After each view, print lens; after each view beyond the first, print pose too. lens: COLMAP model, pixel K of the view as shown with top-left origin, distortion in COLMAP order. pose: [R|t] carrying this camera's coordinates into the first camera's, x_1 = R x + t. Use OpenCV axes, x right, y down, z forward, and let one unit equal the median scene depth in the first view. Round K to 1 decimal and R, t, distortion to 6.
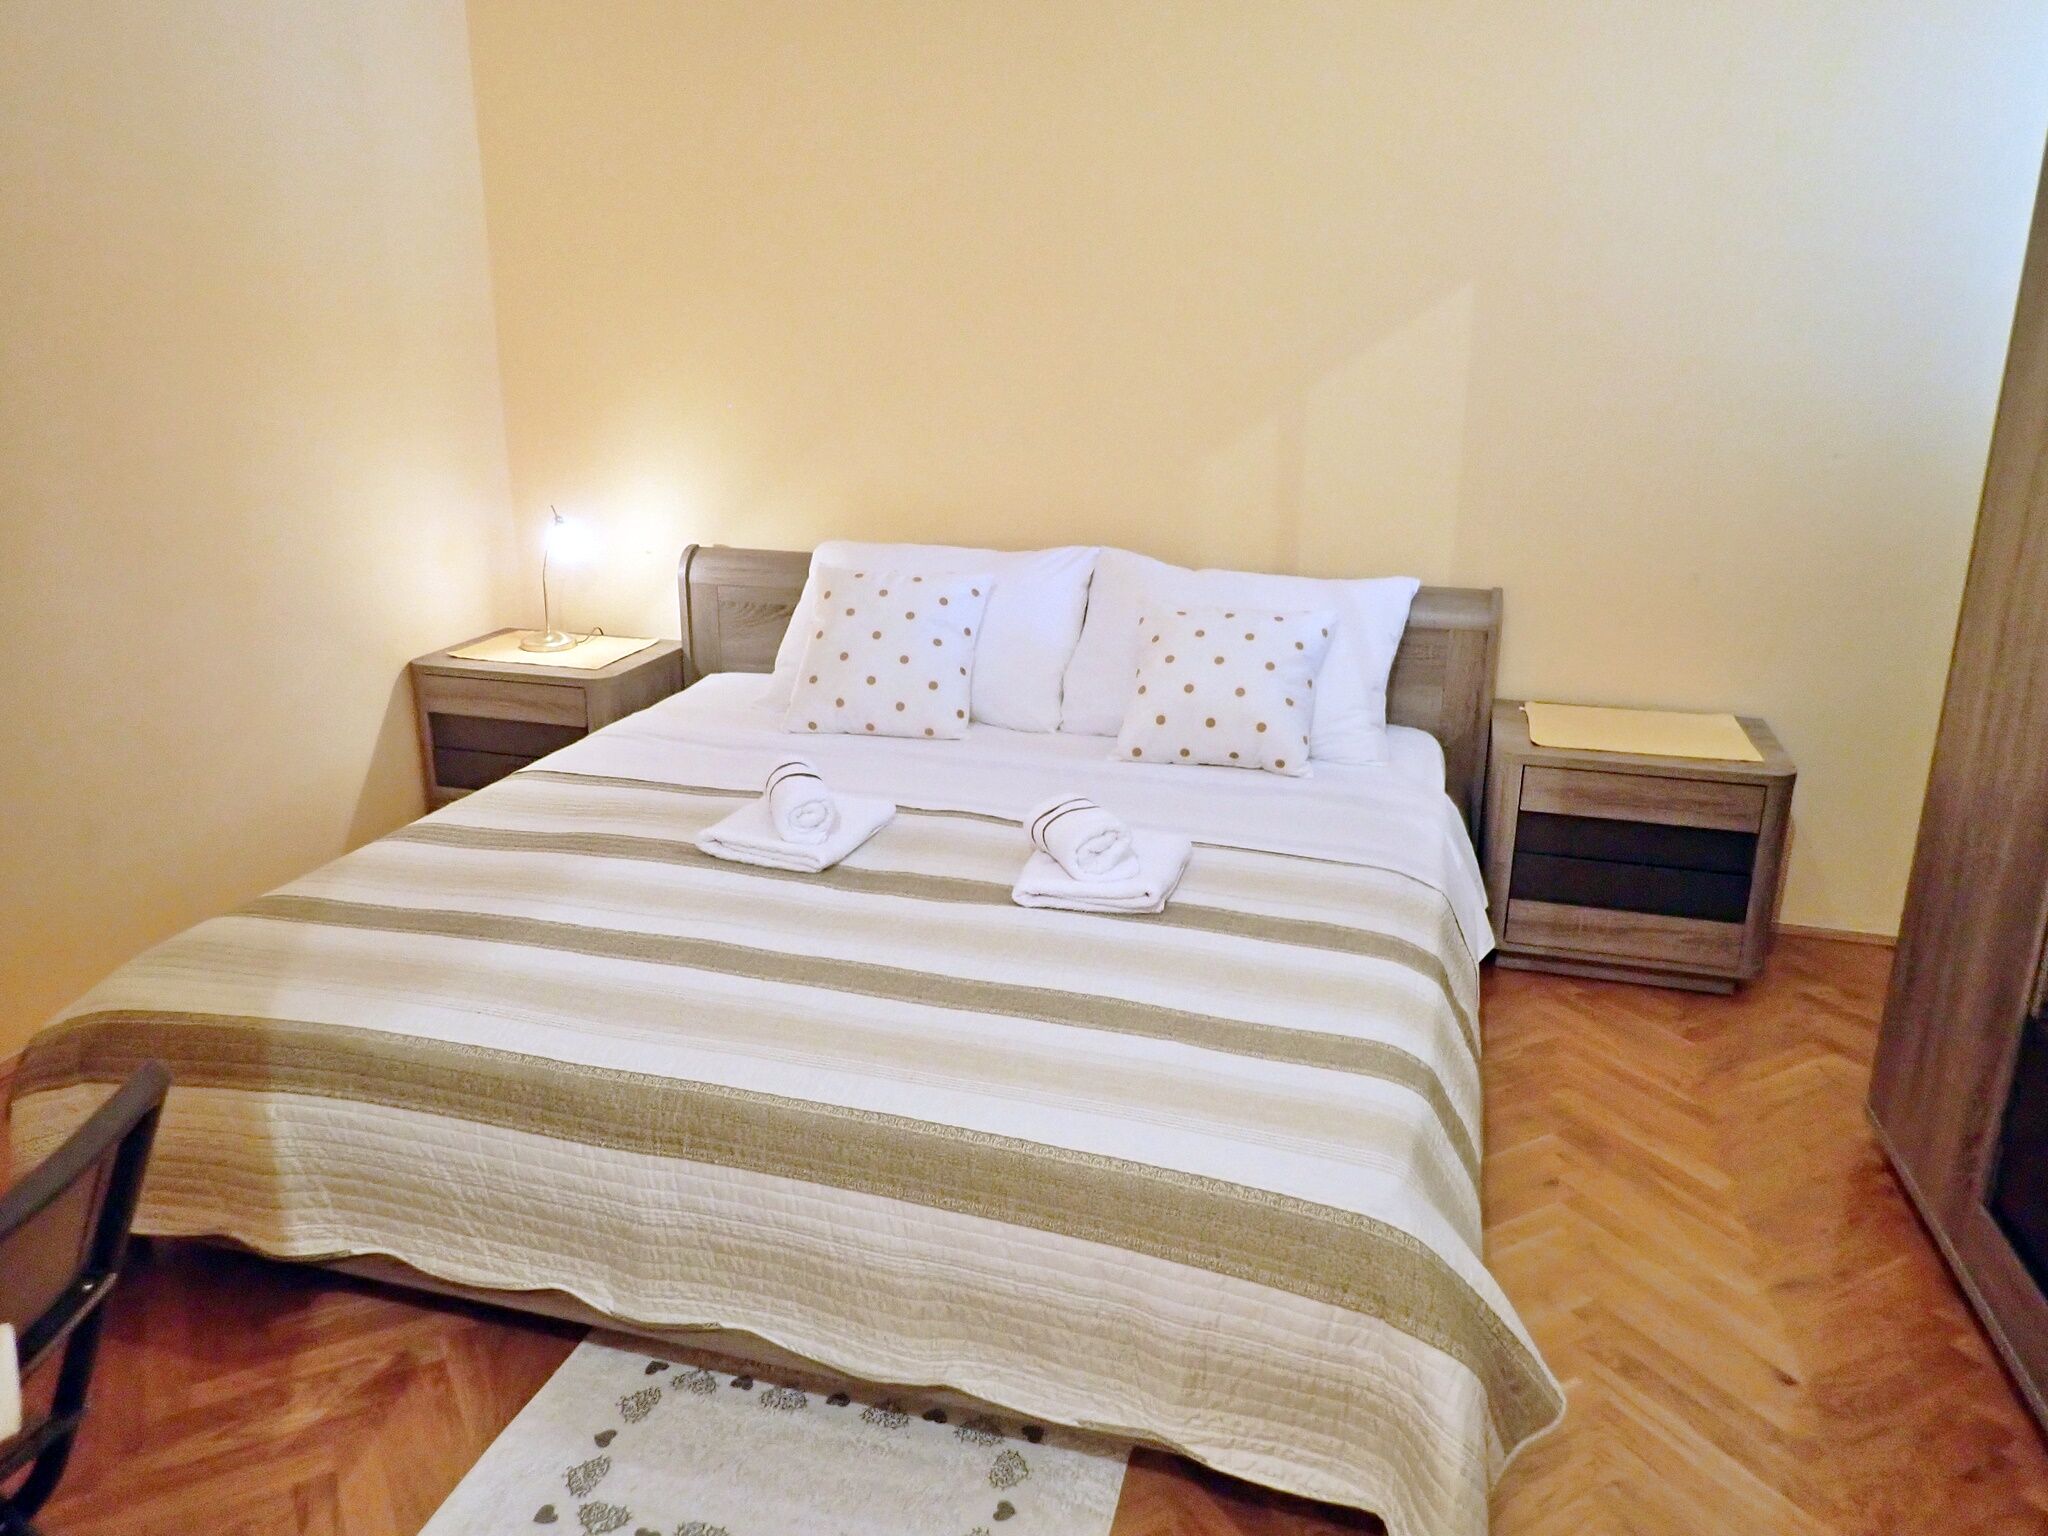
lens RADIAL K [[1506.4, 0, 1018.5], [0, 1506.4, 766.1], [0, 0, 1]] dist [0.001549, -0.013087]
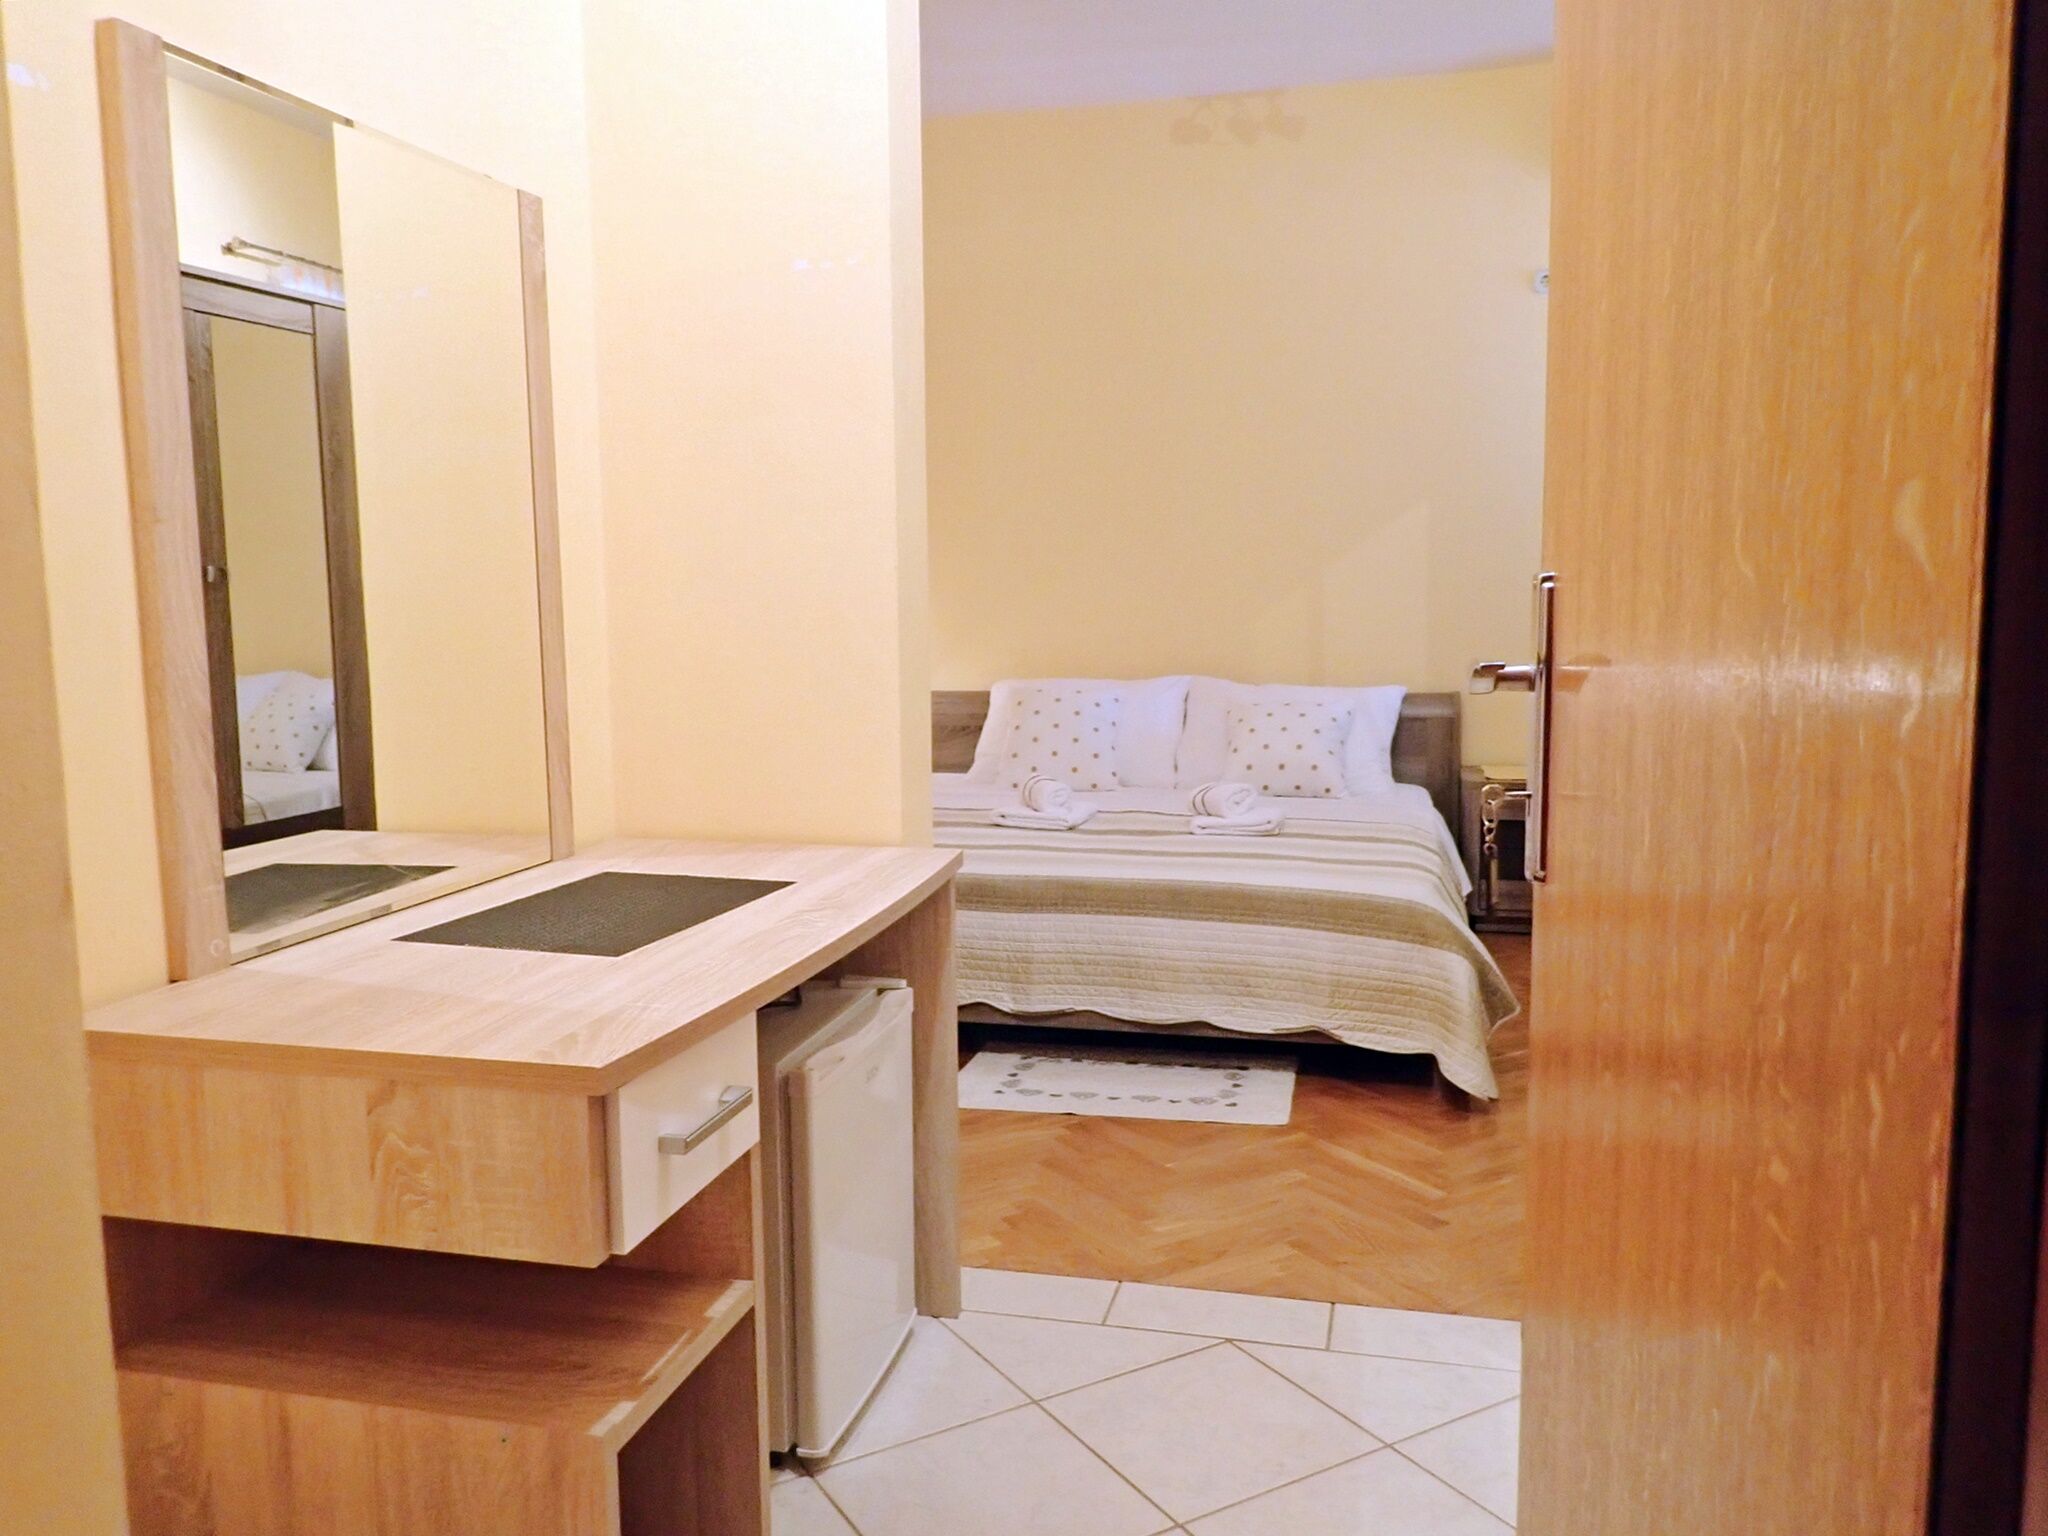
lens RADIAL K [[1506.4, 0, 1028.1], [0, 1506.4, 765.8], [0, 0, 1]] dist [0.001549, -0.013087]
pose [[0.999396, -0.022868, 0.026170, -0.176813], [0.027087, 0.984323, -0.174282, 0.235700], [-0.021774, 0.174886, 0.984348, -0.536526]]
